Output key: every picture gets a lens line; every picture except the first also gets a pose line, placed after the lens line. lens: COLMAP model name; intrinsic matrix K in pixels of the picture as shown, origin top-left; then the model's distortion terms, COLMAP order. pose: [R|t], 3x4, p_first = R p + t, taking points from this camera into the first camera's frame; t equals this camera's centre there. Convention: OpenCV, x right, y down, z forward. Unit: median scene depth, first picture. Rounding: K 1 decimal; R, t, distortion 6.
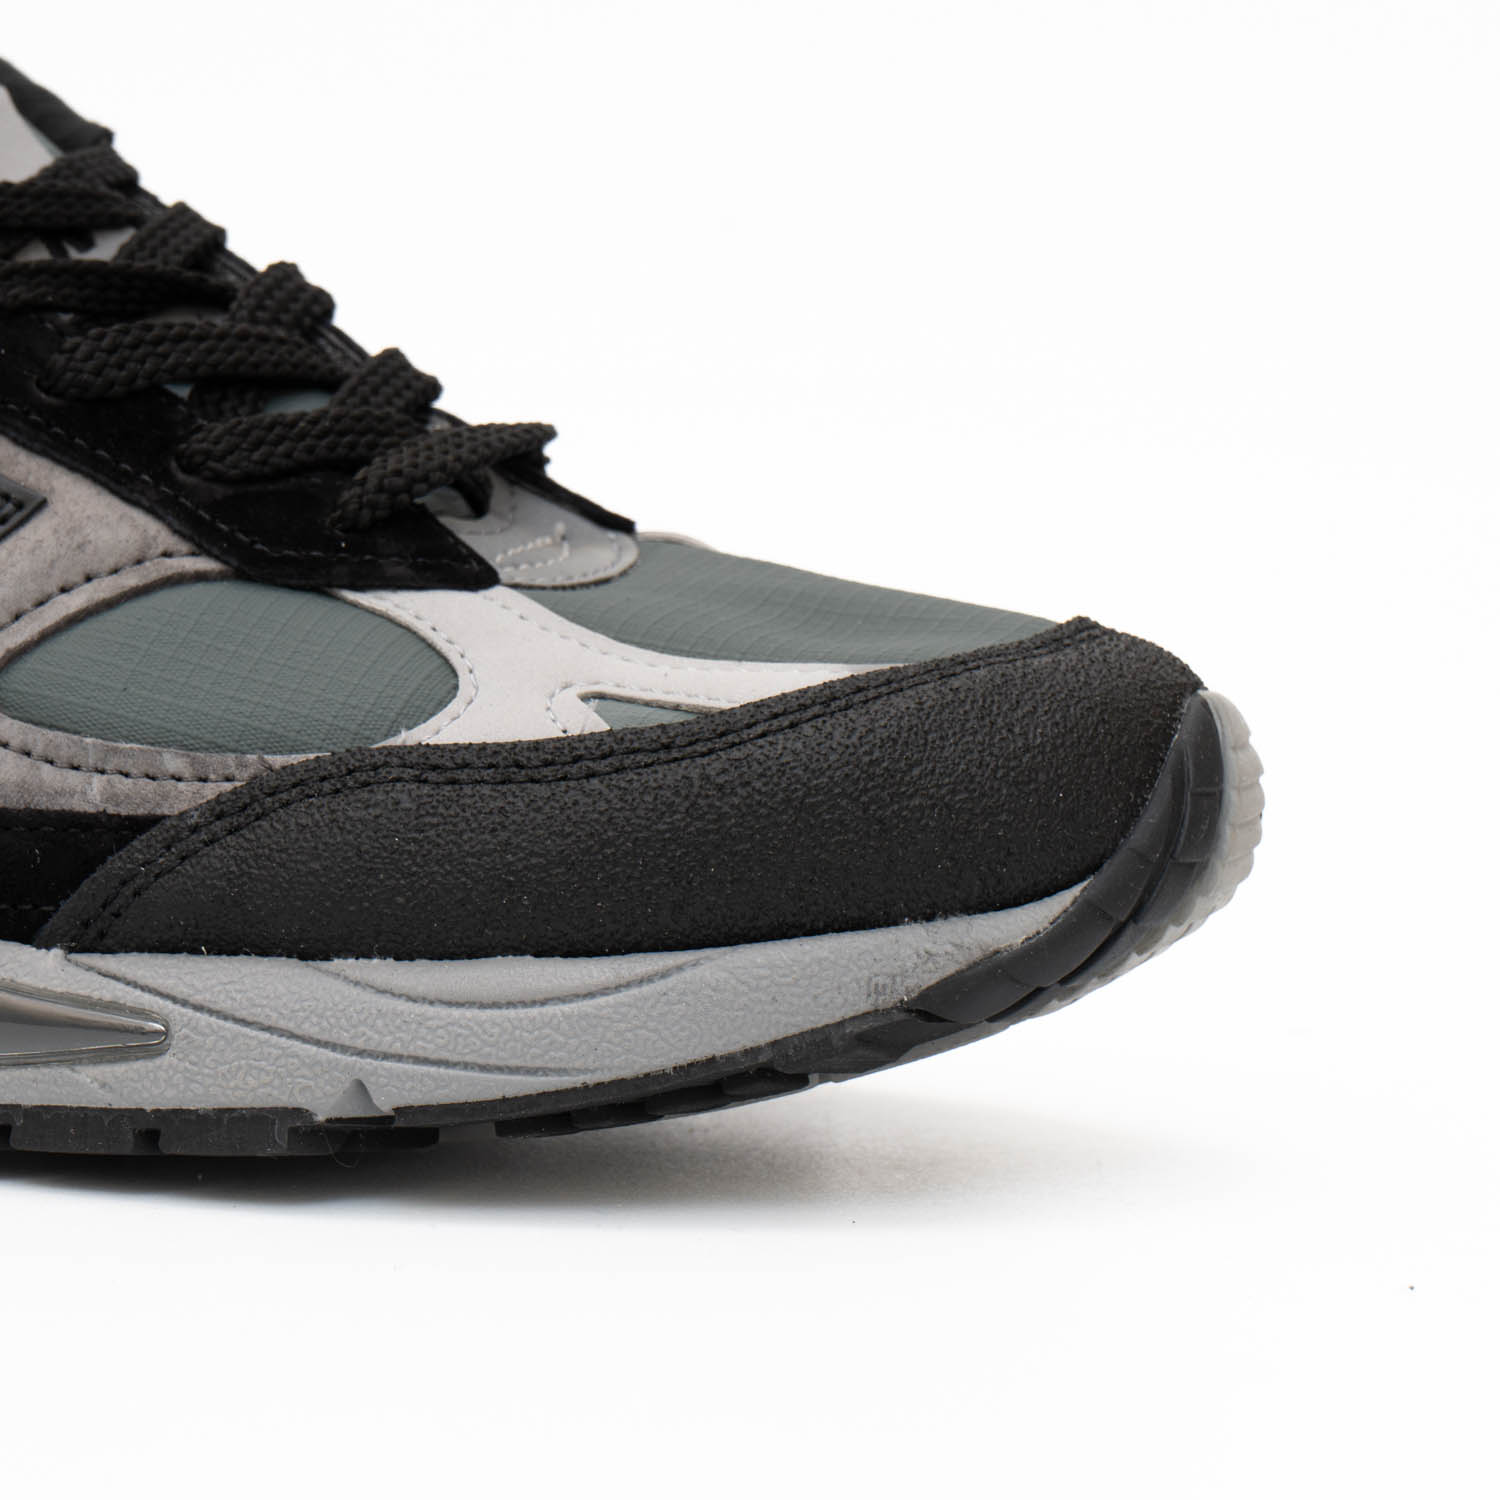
lens RADIAL K [[4880.7, 0, 751.2], [0, 4880.7, 748.6], [0, 0, 1]] dist [0.116344, 0.000000]
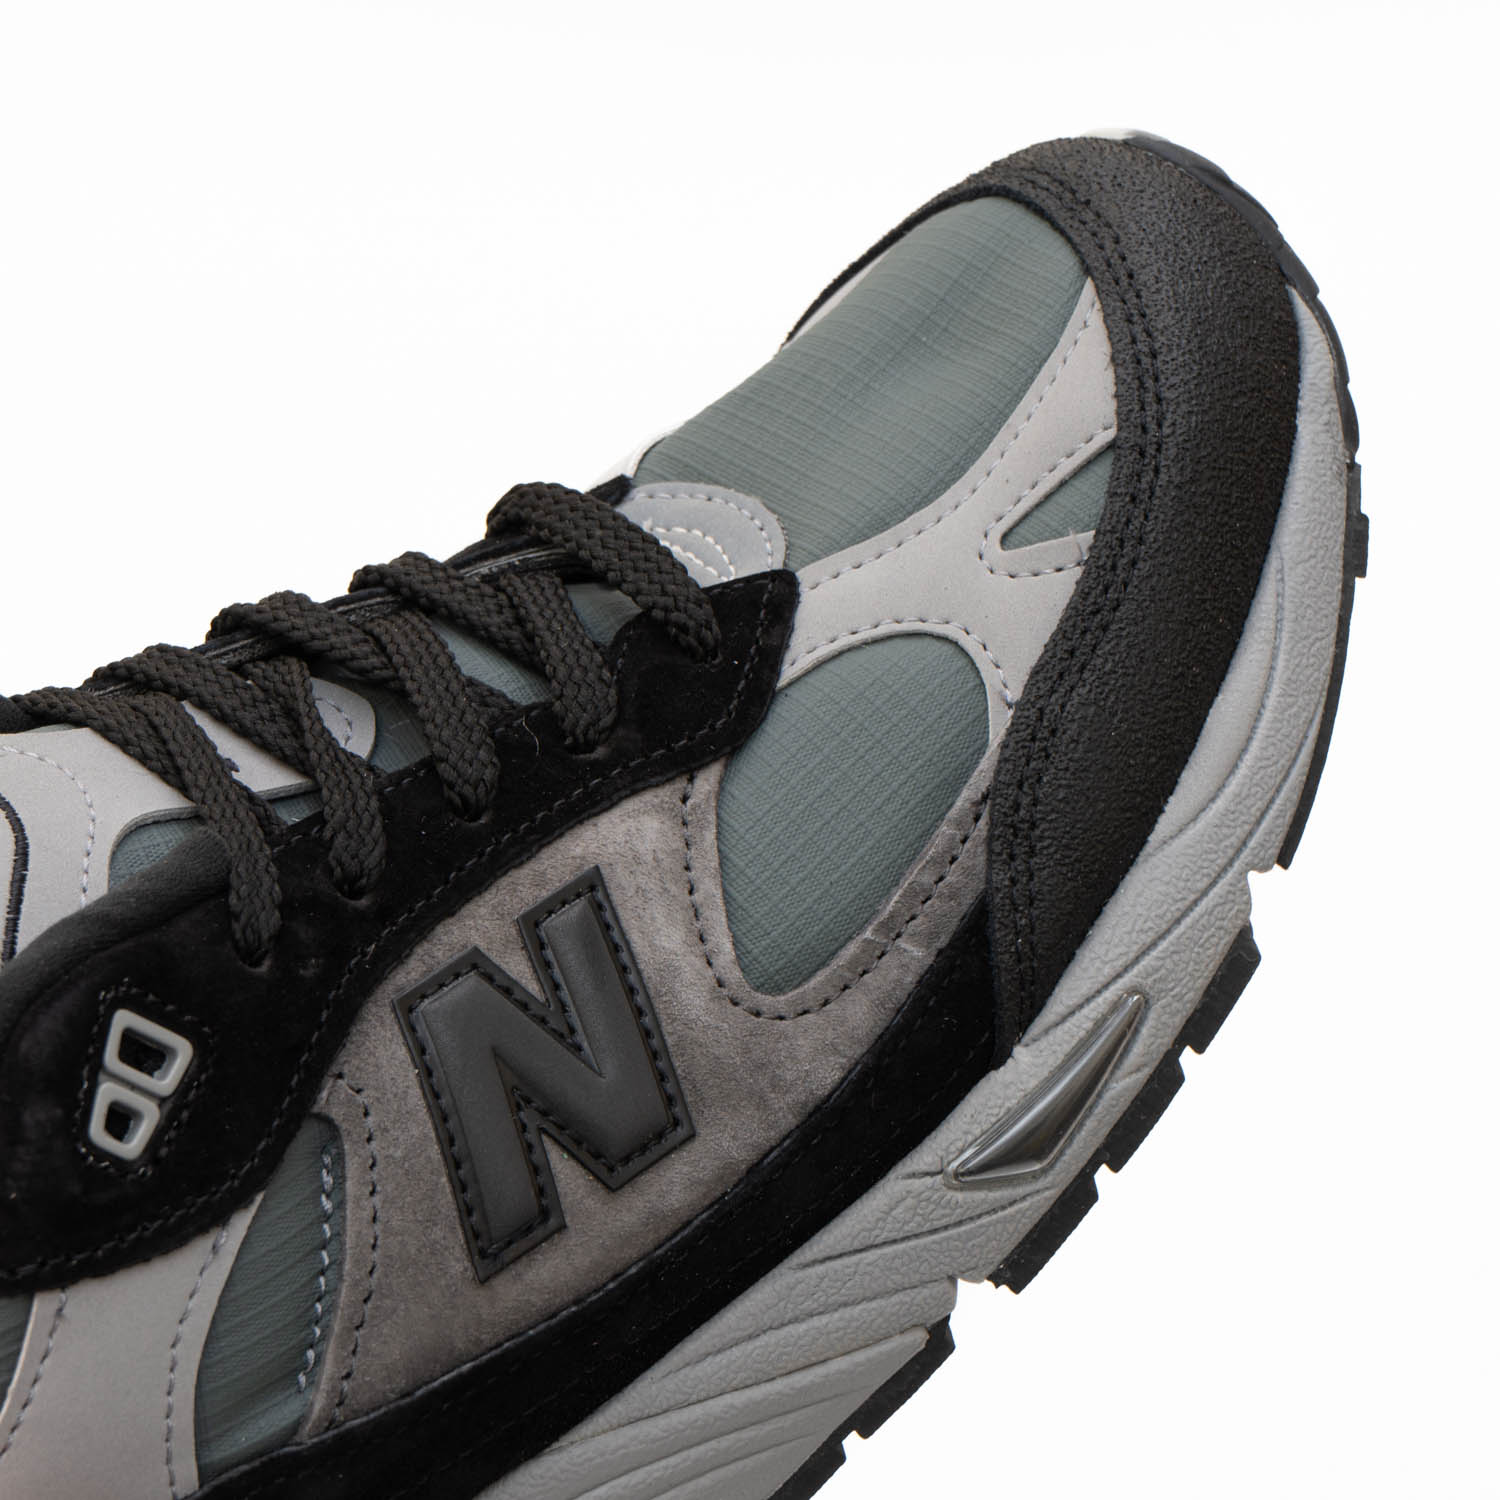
lens RADIAL K [[4880.7, 0, 750.0], [0, 4880.7, 751.6], [0, 0, 1]] dist [0.116344, 0.000000]
pose [[0.379594, -0.819356, 0.429609, -0.592184], [0.652413, 0.566317, 0.503629, -0.602739], [-0.655946, 0.089108, 0.749529, 0.196730]]
